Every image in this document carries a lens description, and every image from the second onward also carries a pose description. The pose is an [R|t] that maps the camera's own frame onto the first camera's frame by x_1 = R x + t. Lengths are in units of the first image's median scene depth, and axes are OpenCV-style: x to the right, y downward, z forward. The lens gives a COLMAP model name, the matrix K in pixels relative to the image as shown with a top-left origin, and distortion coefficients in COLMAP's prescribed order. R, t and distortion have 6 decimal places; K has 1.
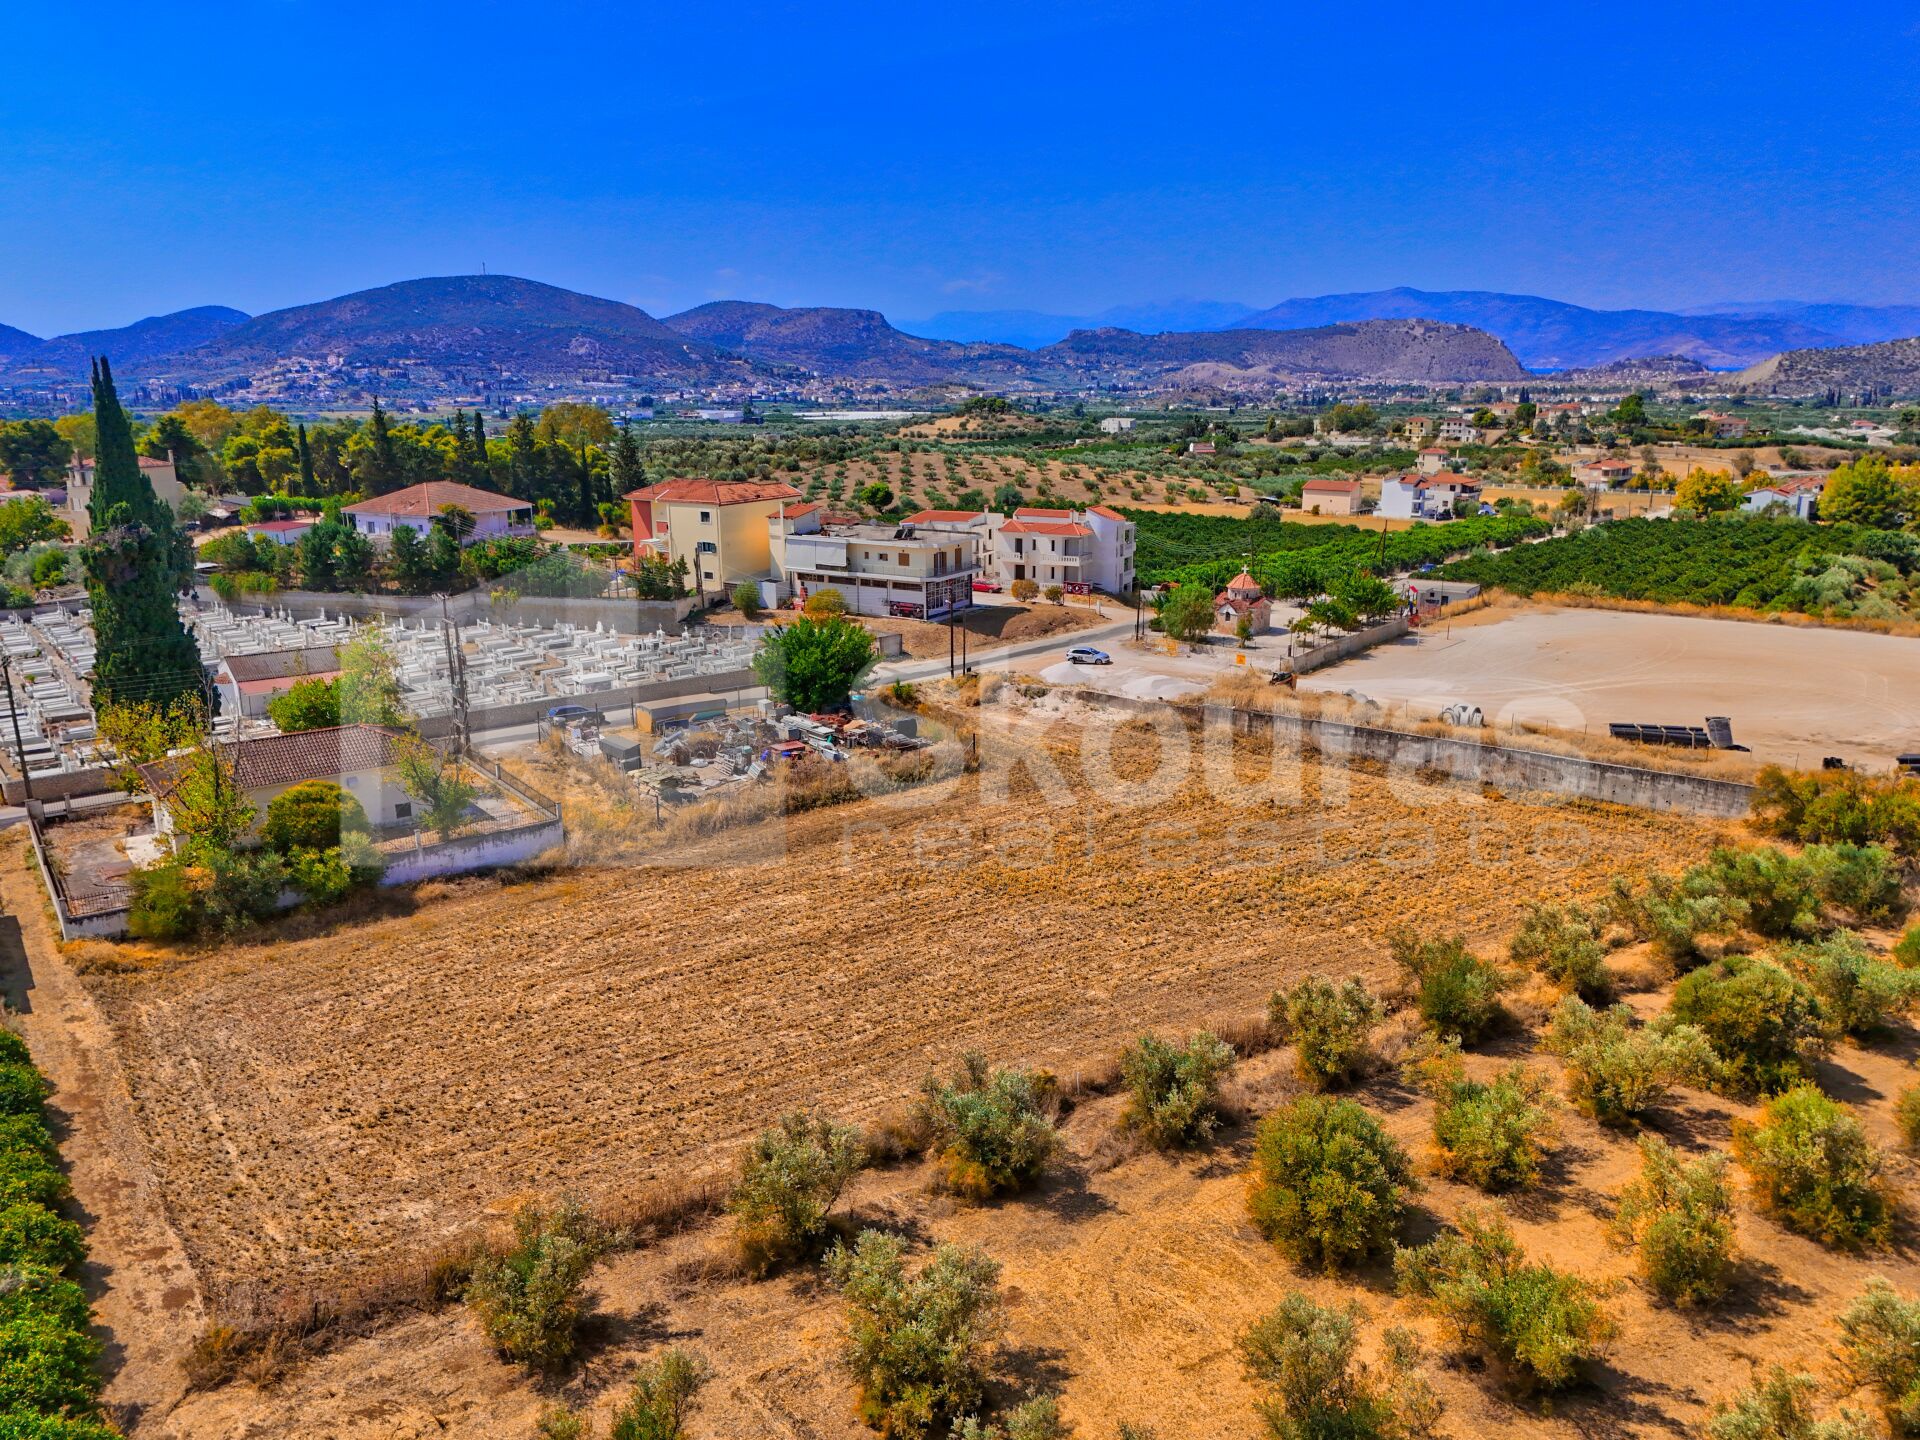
lens RADIAL K [[1404.8, 0, 956.8], [0, 1404.8, 717.6], [0, 0, 1]] dist [0.057802, -0.055894]
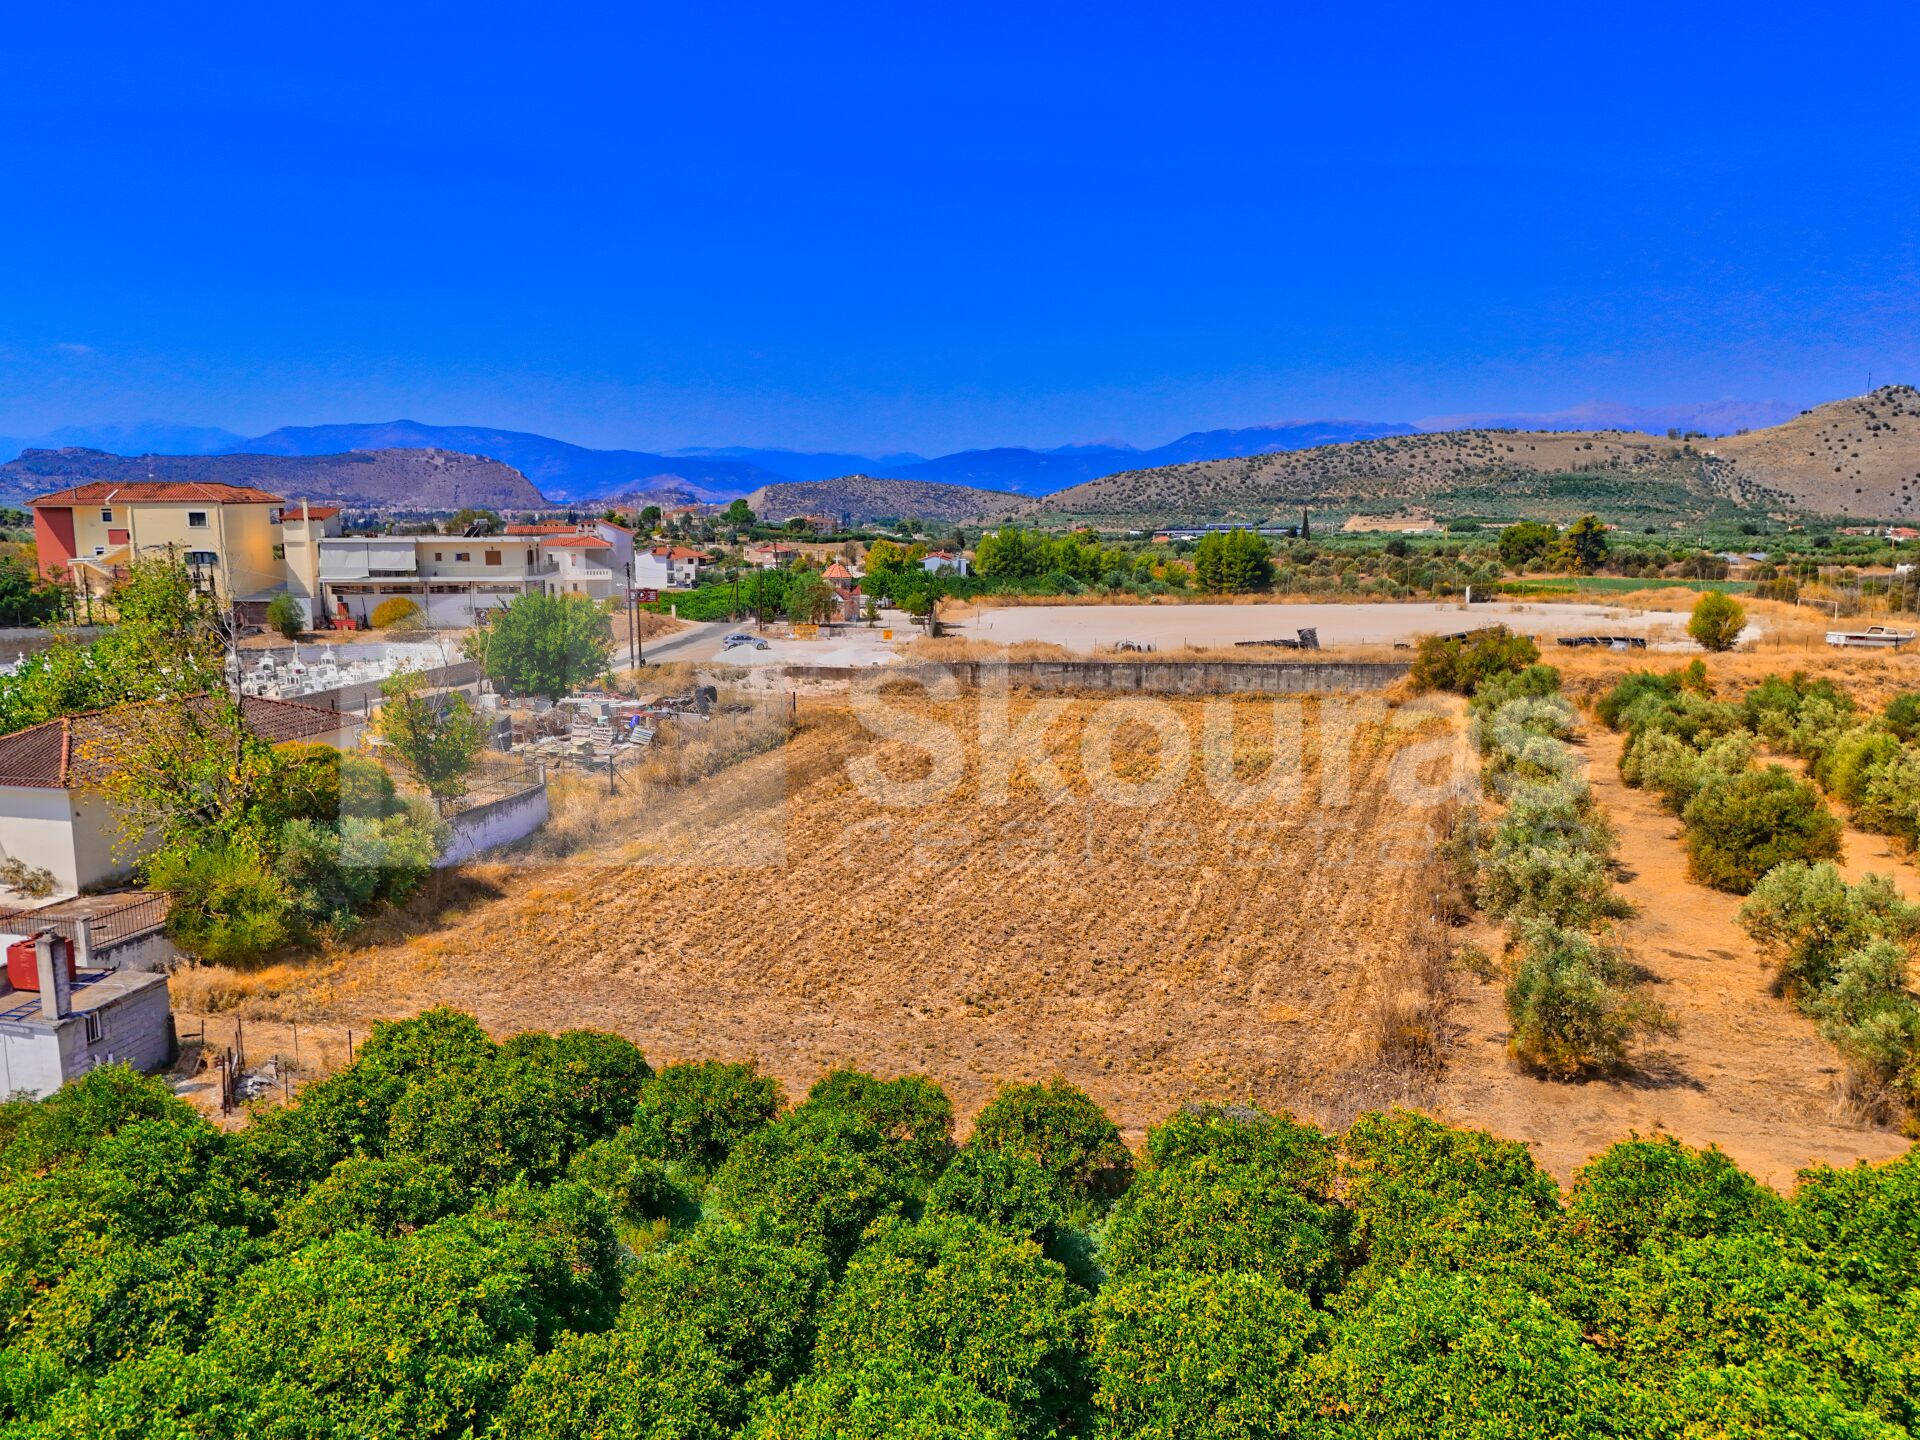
lens RADIAL K [[1404.8, 0, 956.5], [0, 1404.8, 722.2], [0, 0, 1]] dist [0.057802, -0.055894]
pose [[0.790684, -0.094151, 0.604942, -0.343603], [0.146207, 0.988553, -0.037244, 0.060501], [-0.594511, 0.117895, 0.795398, 0.147242]]
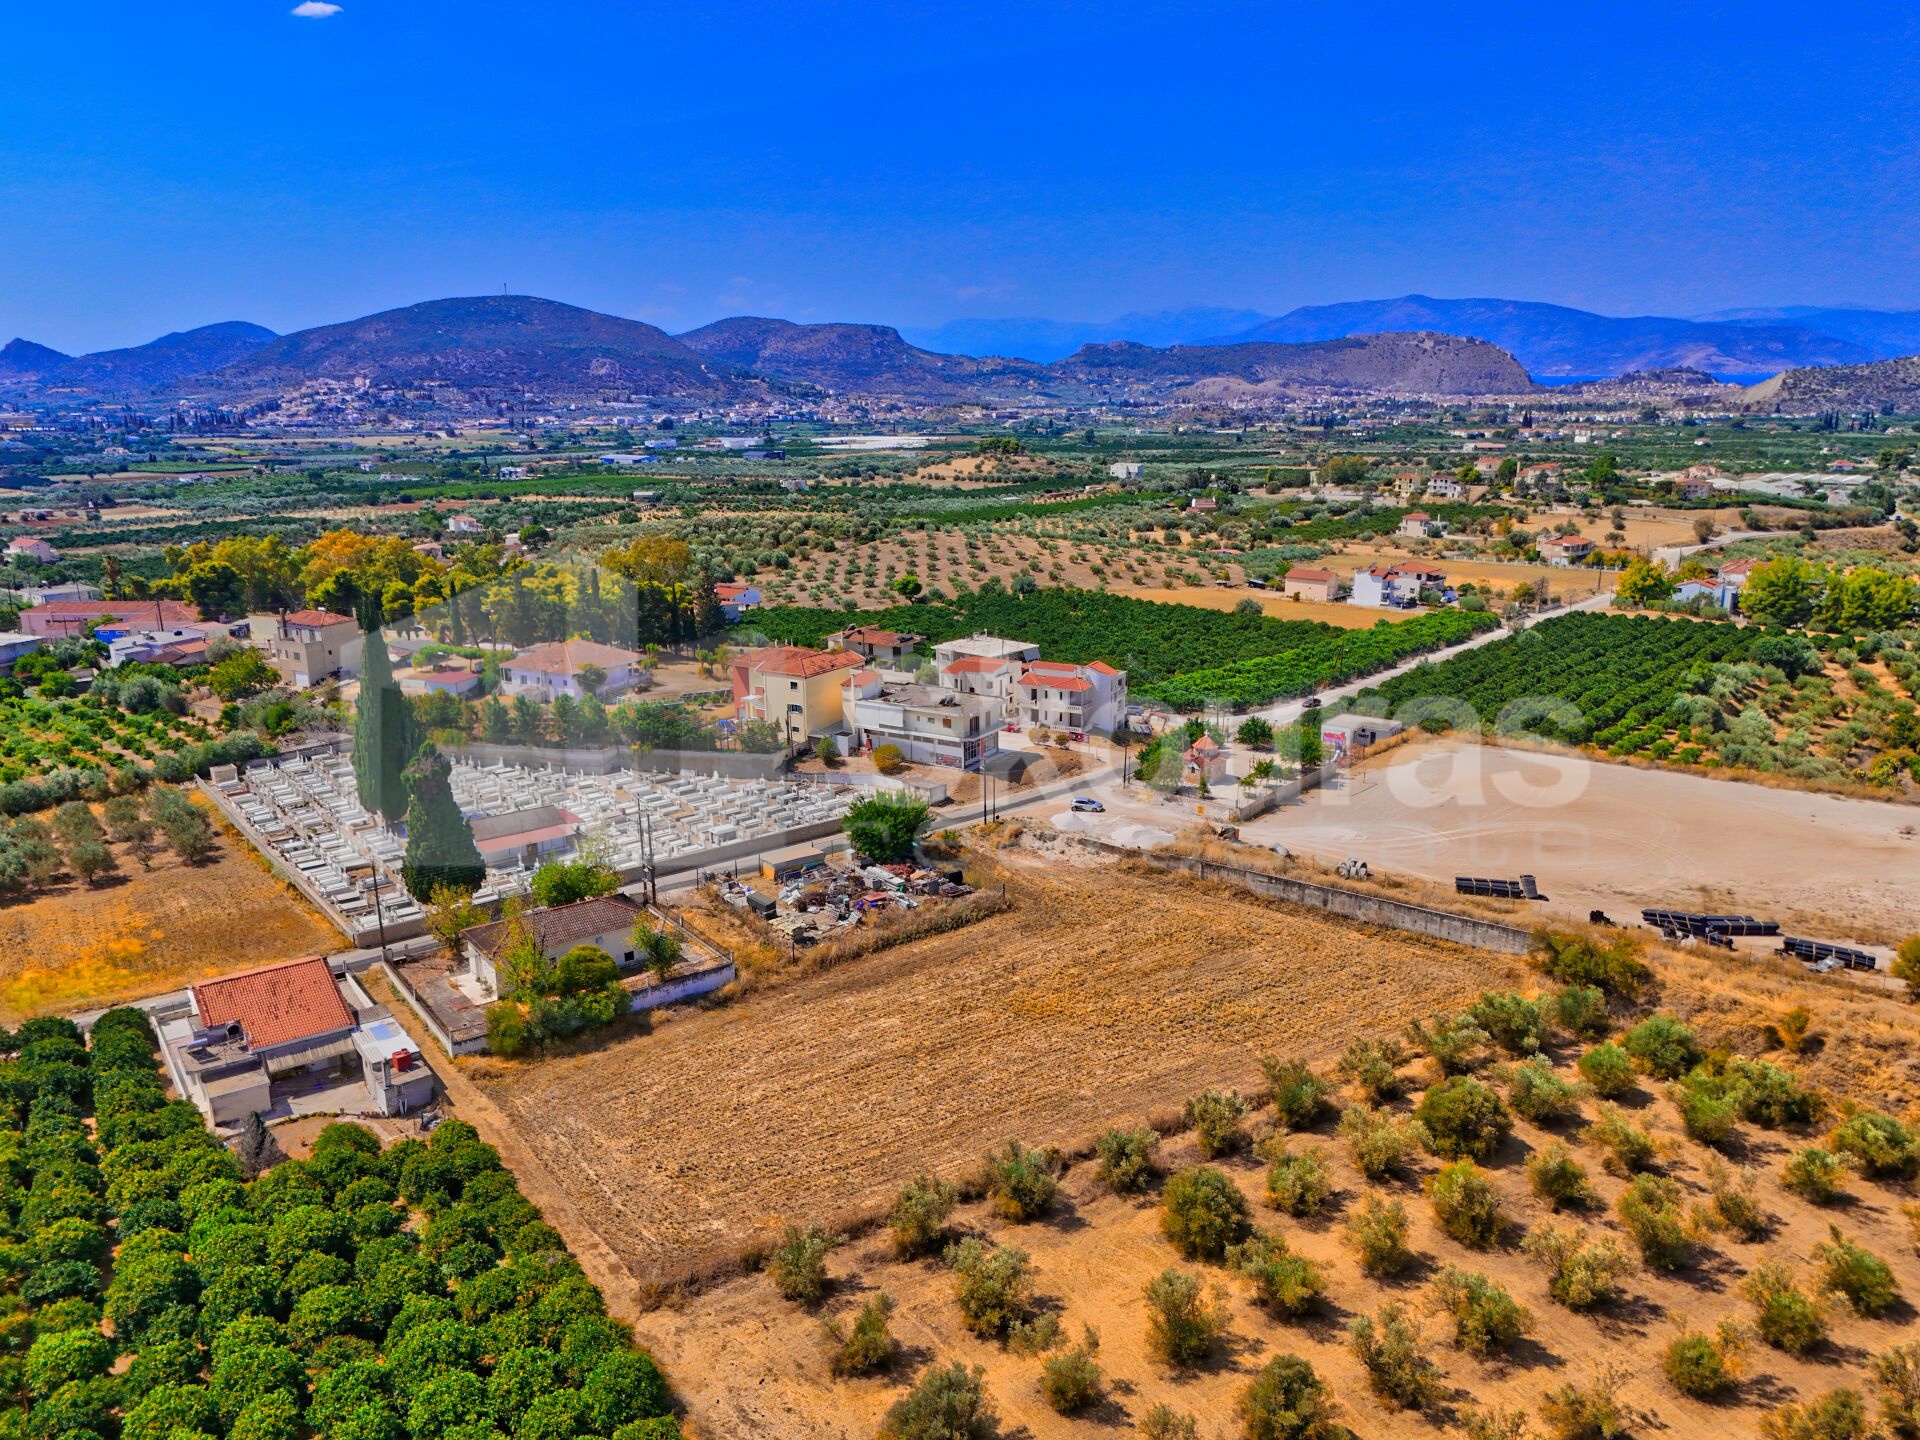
lens RADIAL K [[1404.8, 0, 960.3], [0, 1404.8, 719.8], [0, 0, 1]] dist [0.057802, -0.055894]
pose [[0.999980, 0.000238, -0.006306, -0.017024], [-0.000255, 0.999996, -0.002795, -0.111109], [0.006305, 0.002797, 0.999976, -0.307050]]
